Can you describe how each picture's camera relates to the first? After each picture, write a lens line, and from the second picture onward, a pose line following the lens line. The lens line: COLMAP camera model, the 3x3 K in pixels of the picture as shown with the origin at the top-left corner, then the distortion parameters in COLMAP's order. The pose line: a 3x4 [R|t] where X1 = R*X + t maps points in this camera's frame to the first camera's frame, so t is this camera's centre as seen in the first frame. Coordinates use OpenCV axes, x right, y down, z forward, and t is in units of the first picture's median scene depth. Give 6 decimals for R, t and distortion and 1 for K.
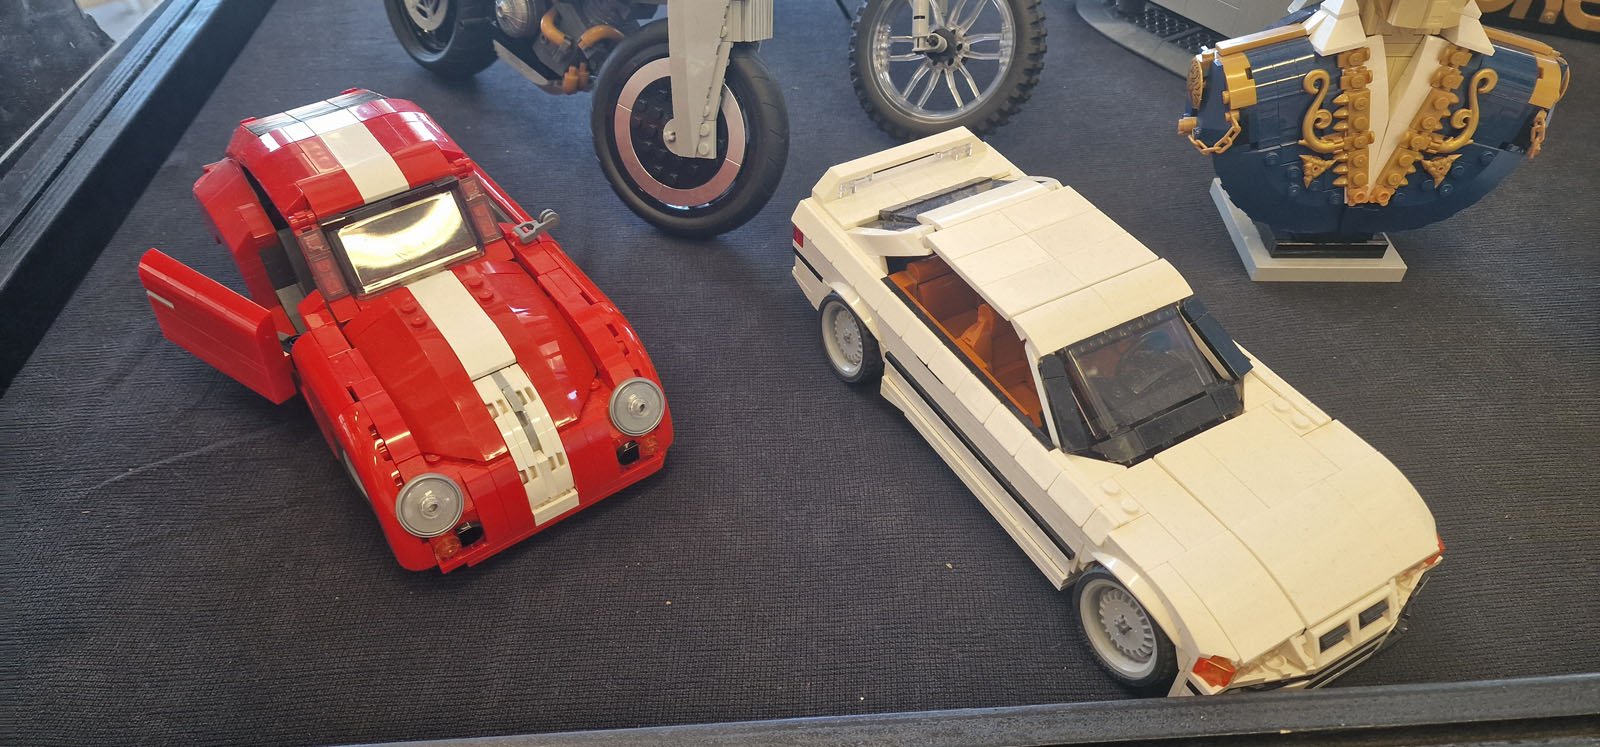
lens RADIAL K [[1087.6, 0, 779.9], [0, 1087.6, 381.5], [0, 0, 1]] dist [0.067746, -0.065952]
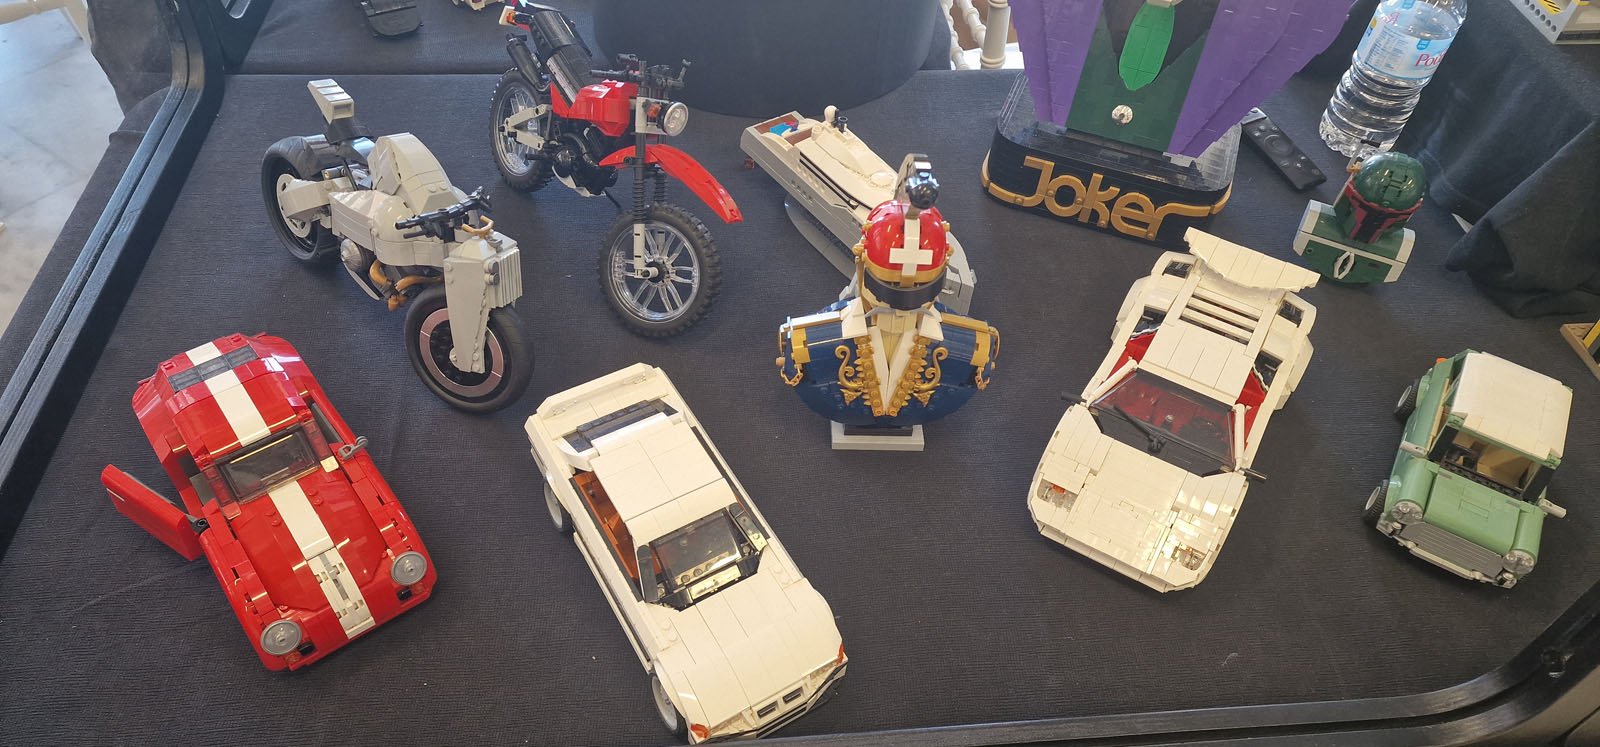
lens RADIAL K [[1087.6, 0, 786.0], [0, 1087.6, 369.9], [0, 0, 1]] dist [0.067746, -0.065952]
pose [[0.998168, 0.007189, 0.060069, 0.299974], [-0.011534, 0.997316, 0.072298, -0.356920], [-0.059388, -0.072858, 0.995573, -0.613396]]
